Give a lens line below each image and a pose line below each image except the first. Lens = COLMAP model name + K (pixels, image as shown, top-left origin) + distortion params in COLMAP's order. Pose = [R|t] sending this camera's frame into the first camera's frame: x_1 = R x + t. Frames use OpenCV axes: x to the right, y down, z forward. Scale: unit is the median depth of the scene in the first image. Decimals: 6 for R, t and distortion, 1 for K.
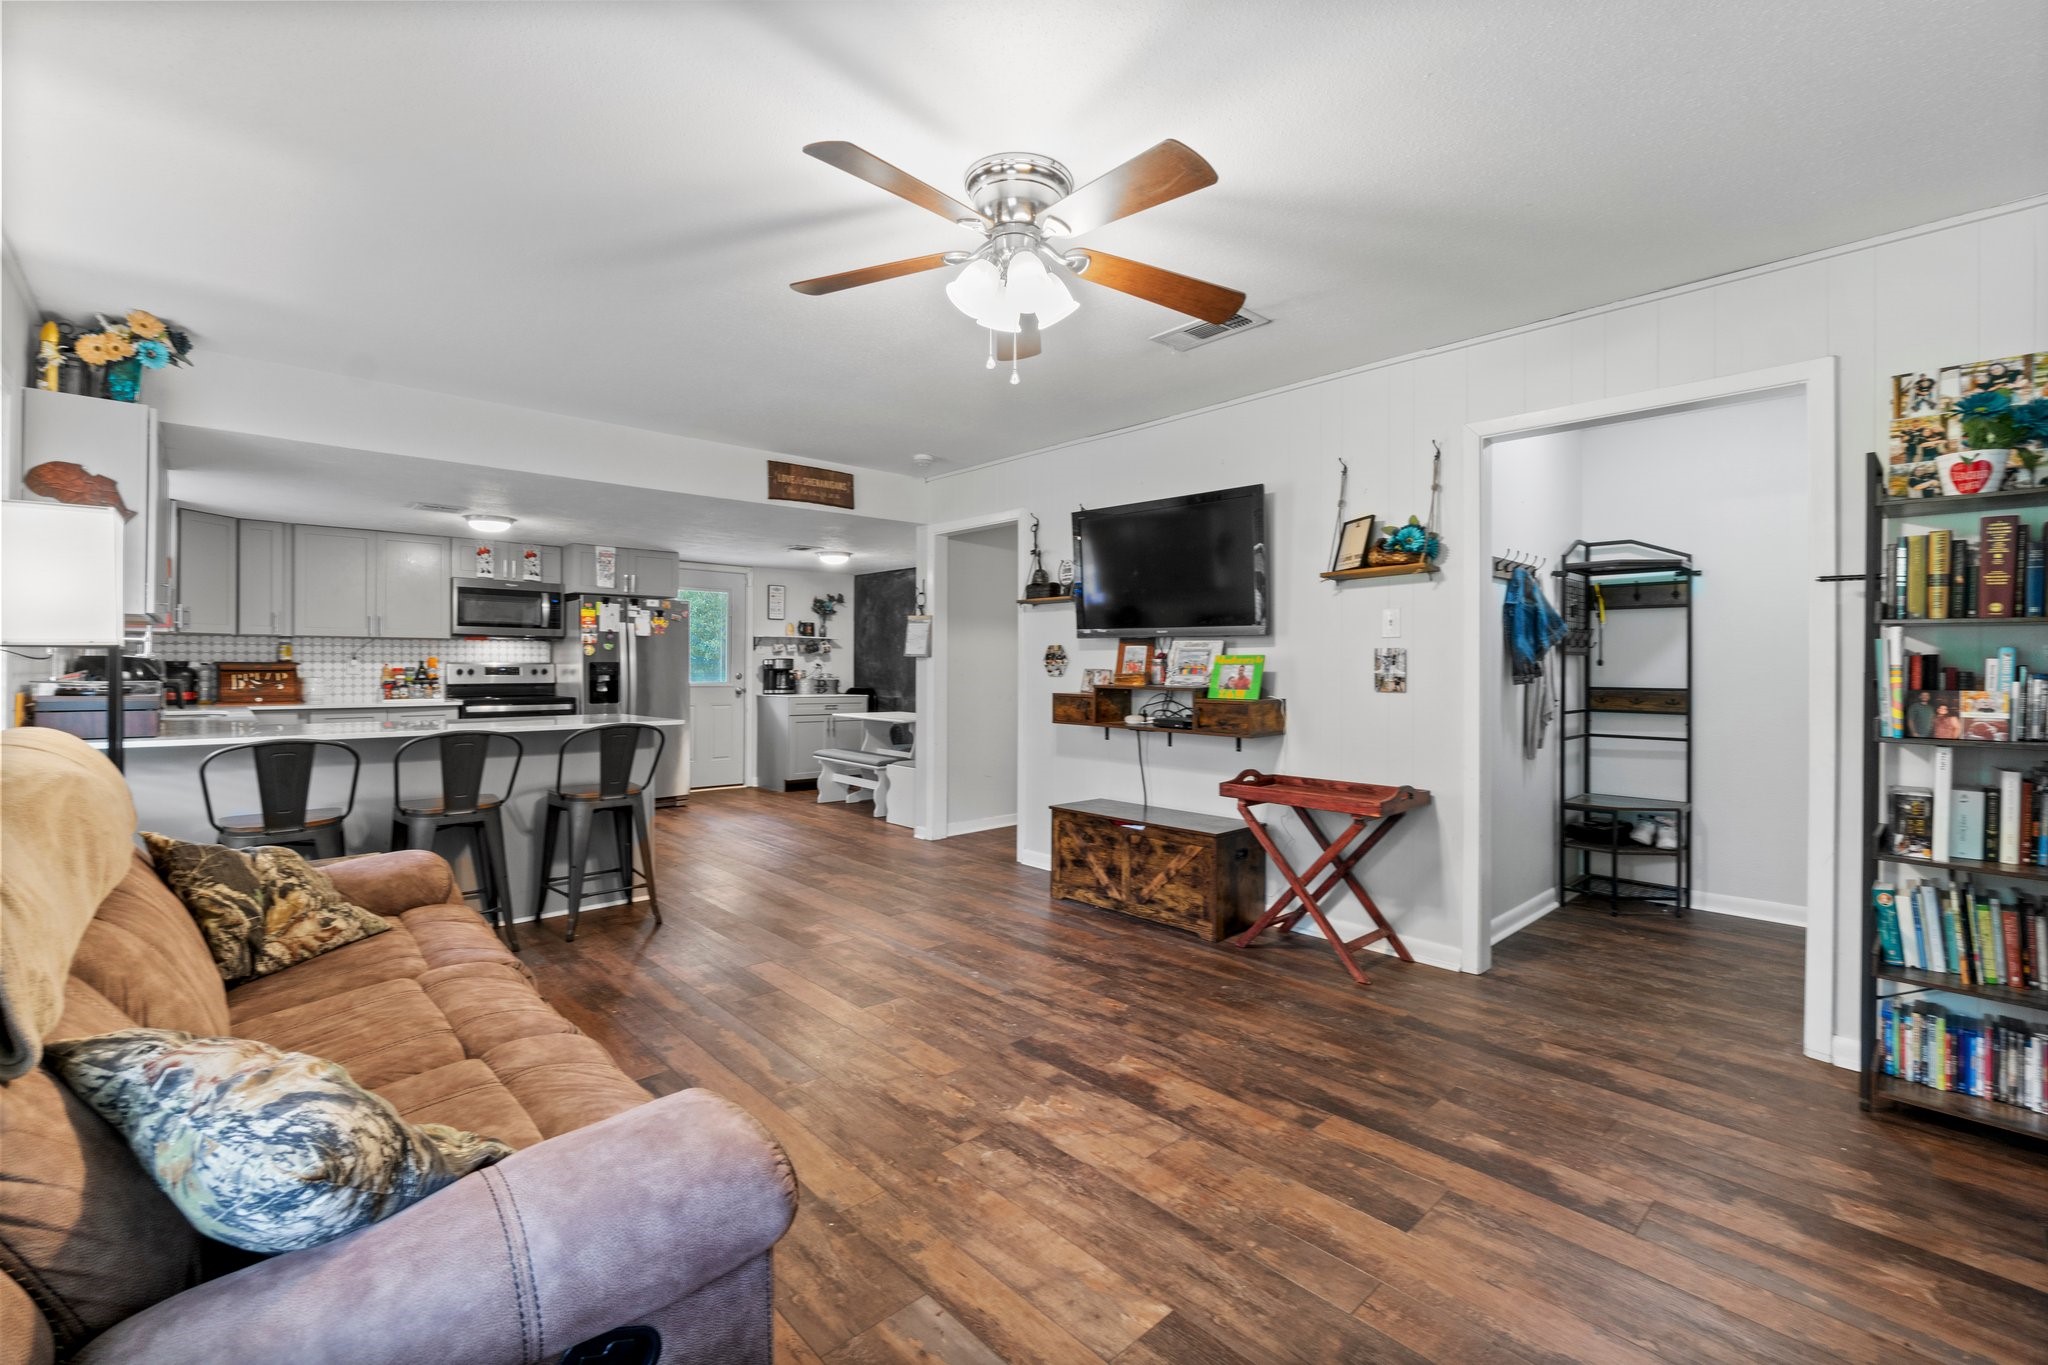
lens RADIAL K [[887.6, 0, 1021.3], [0, 887.6, 663.7], [0, 0, 1]] dist [-0.002168, -0.000281]
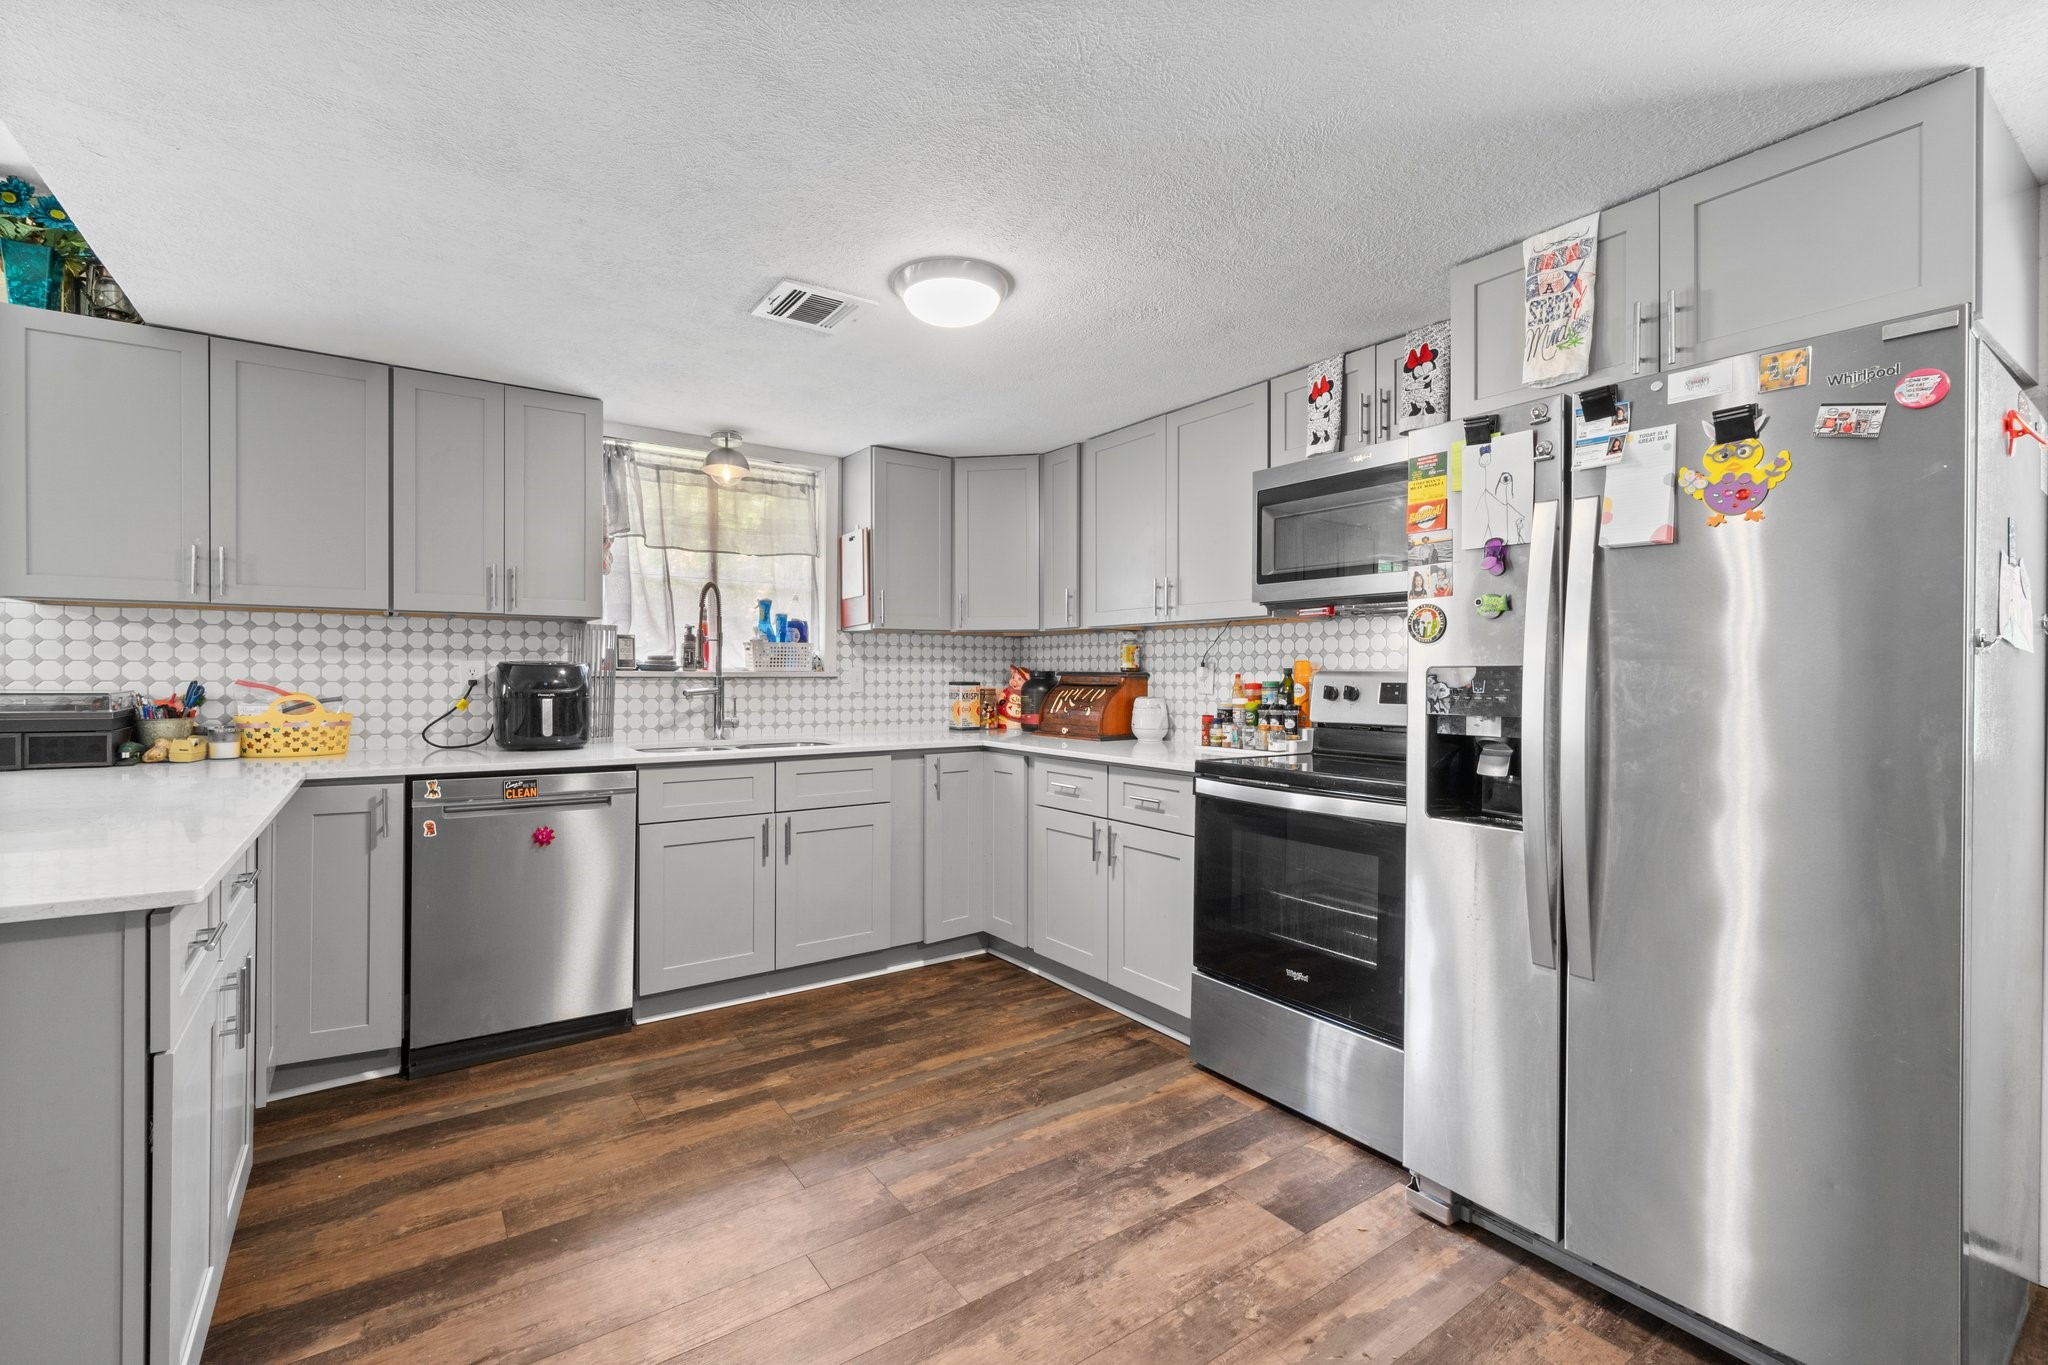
lens RADIAL K [[887.9, 0, 1011.3], [0, 887.9, 682.5], [0, 0, 1]] dist [-0.001153, -0.000175]
pose [[-0.136451, 0.003485, -0.990641, -0.364197], [-0.003322, 0.999987, 0.003976, 0.006056], [0.990641, 0.003833, -0.136437, 1.727748]]
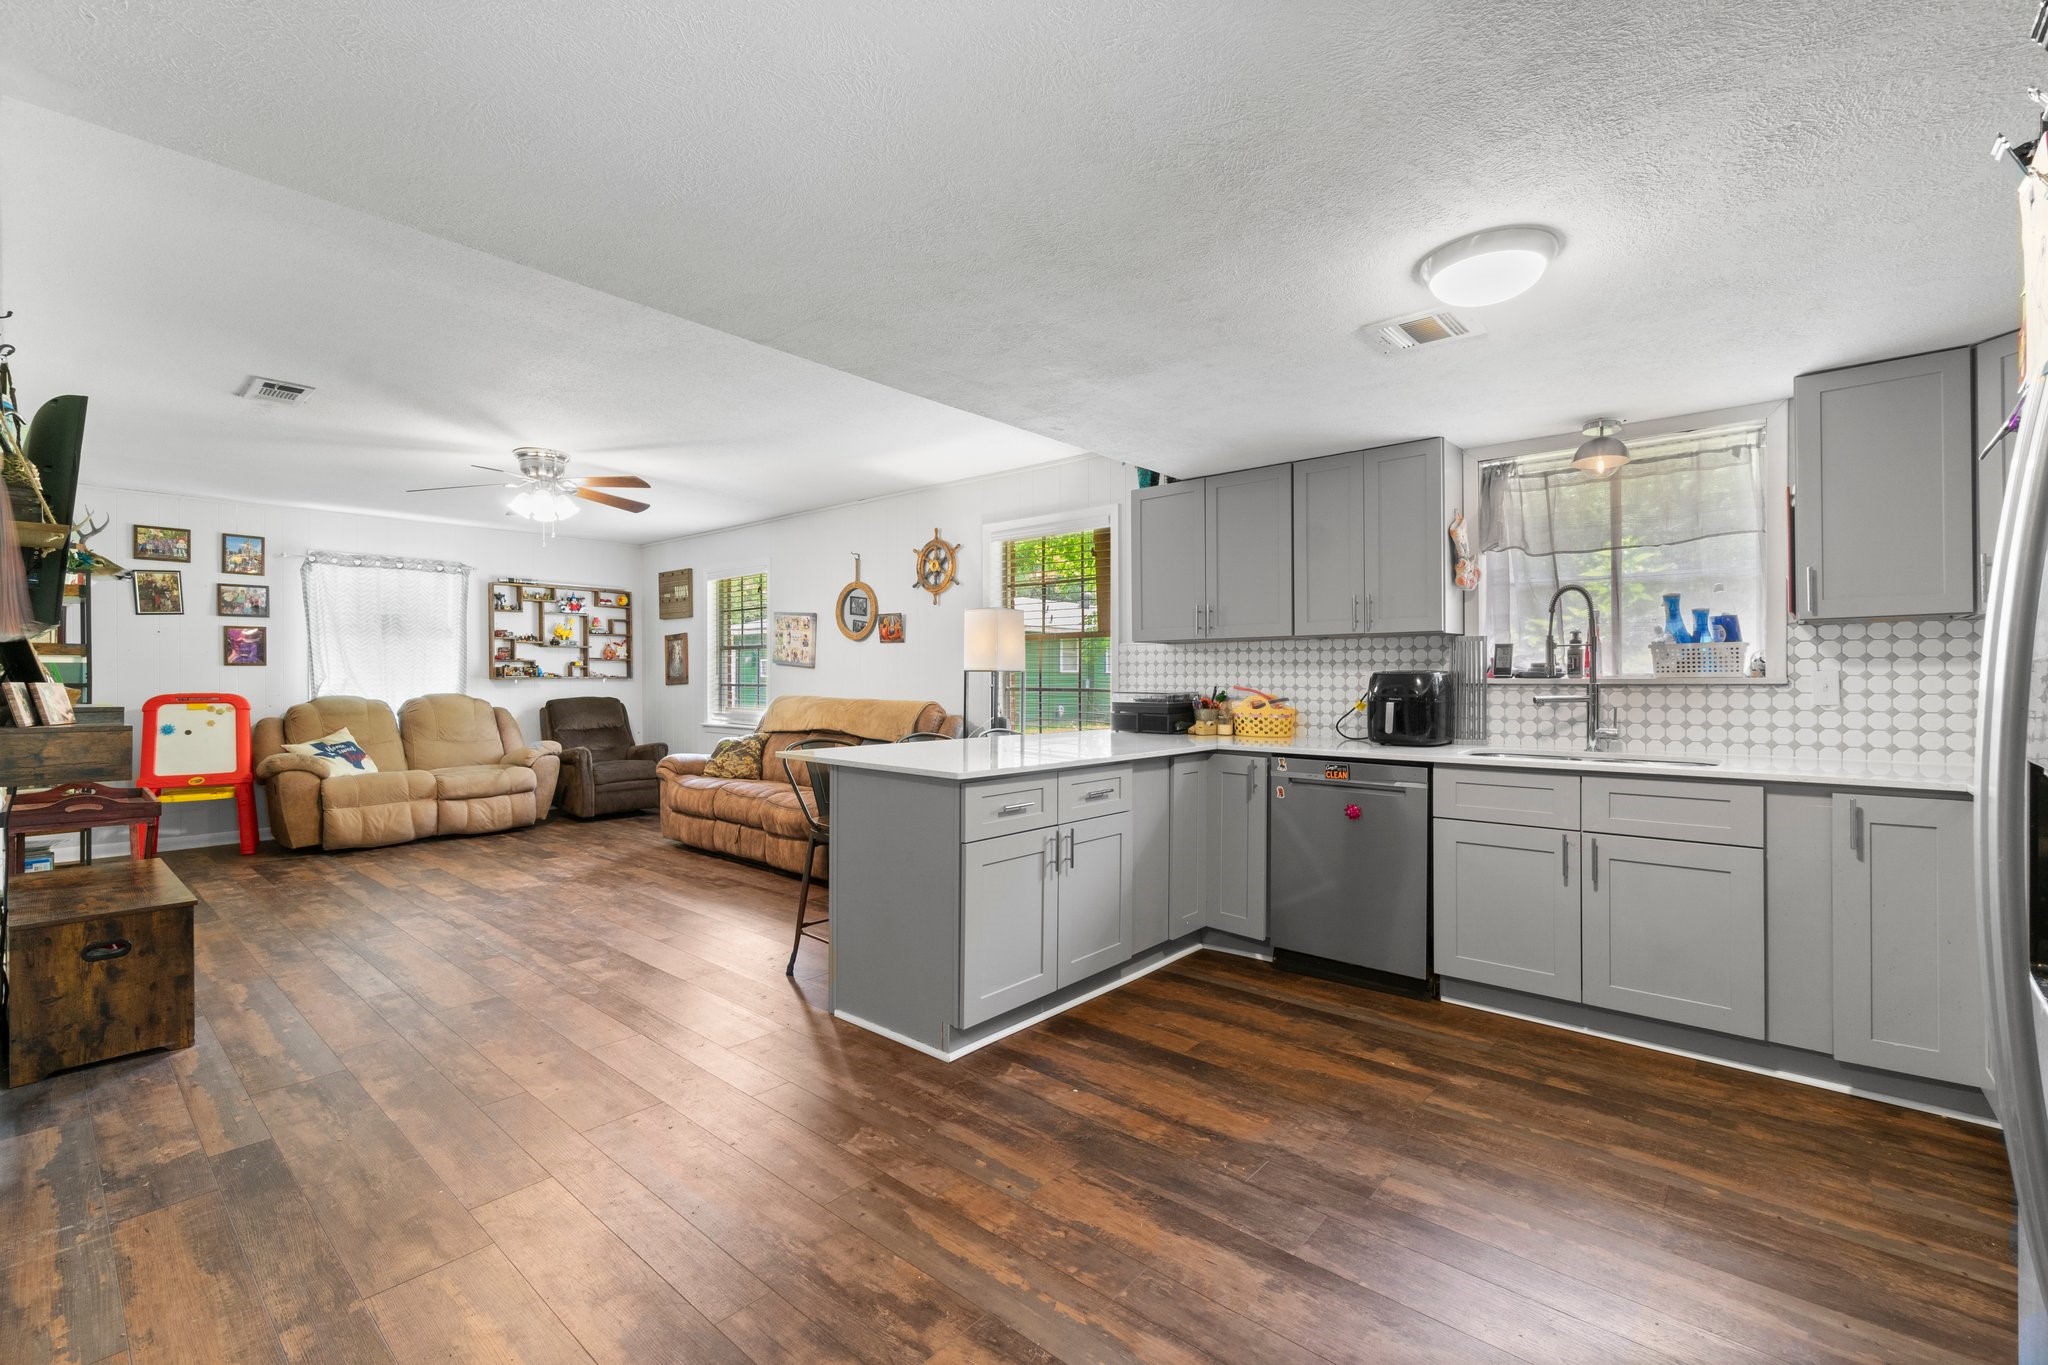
lens RADIAL K [[885.0, 0, 1005.2], [0, 885.0, 677.9], [0, 0, 1]] dist [-0.001573, 0.000694]
pose [[-0.995618, -0.004814, -0.093391, -0.604178], [-0.004397, 0.999979, -0.004667, 0.005368], [0.093411, -0.004236, -0.995619, 2.129601]]
